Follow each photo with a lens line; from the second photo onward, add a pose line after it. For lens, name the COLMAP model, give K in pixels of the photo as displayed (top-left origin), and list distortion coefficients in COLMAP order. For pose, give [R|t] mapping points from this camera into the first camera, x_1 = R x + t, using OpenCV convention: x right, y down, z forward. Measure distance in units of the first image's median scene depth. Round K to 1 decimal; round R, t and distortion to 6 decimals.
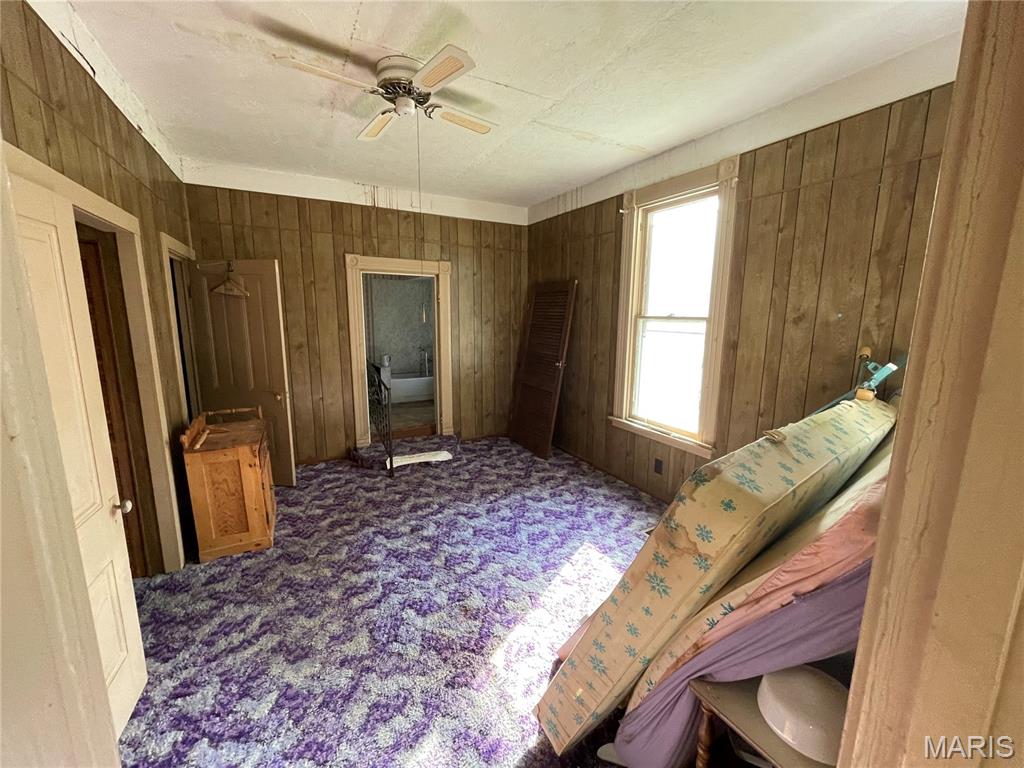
lens RADIAL K [[413.2, 0, 512.1], [0, 413.2, 381.3], [0, 0, 1]] dist [-0.001574, 0.000078]
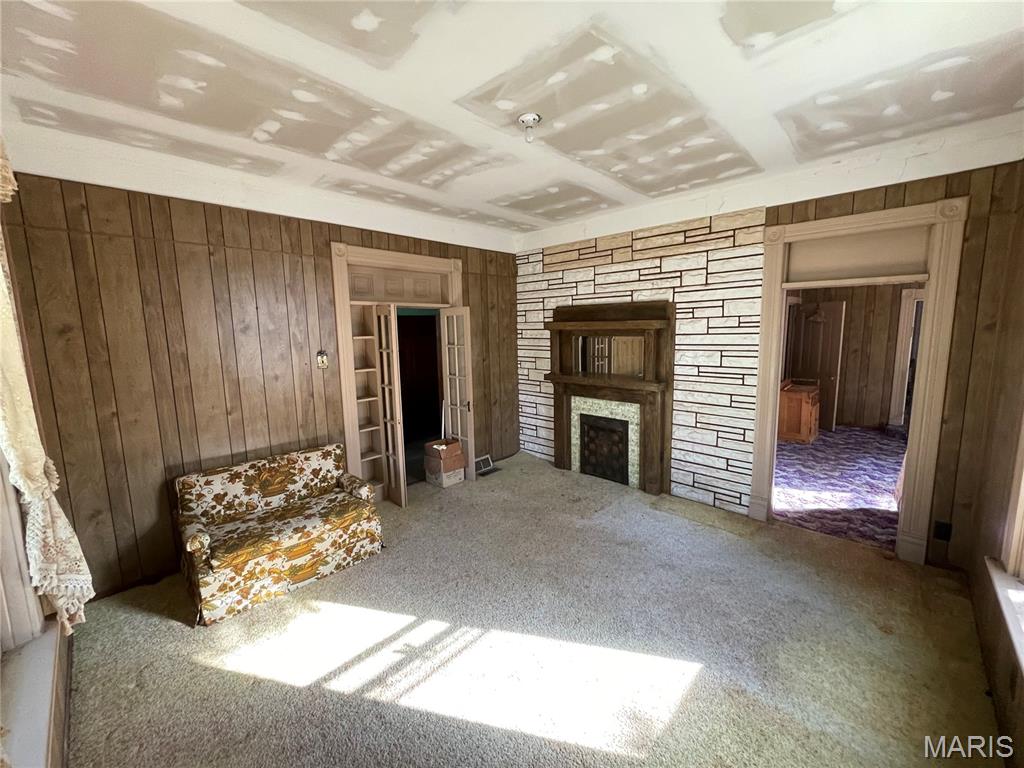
lens RADIAL K [[413.2, 0, 512.1], [0, 413.2, 381.3], [0, 0, 1]] dist [-0.001574, 0.000078]
pose [[0.308655, 0.112872, -0.944453, 0.948708], [-0.135276, 0.988050, 0.073873, 0.149222], [0.941506, 0.104960, 0.320235, -1.190912]]
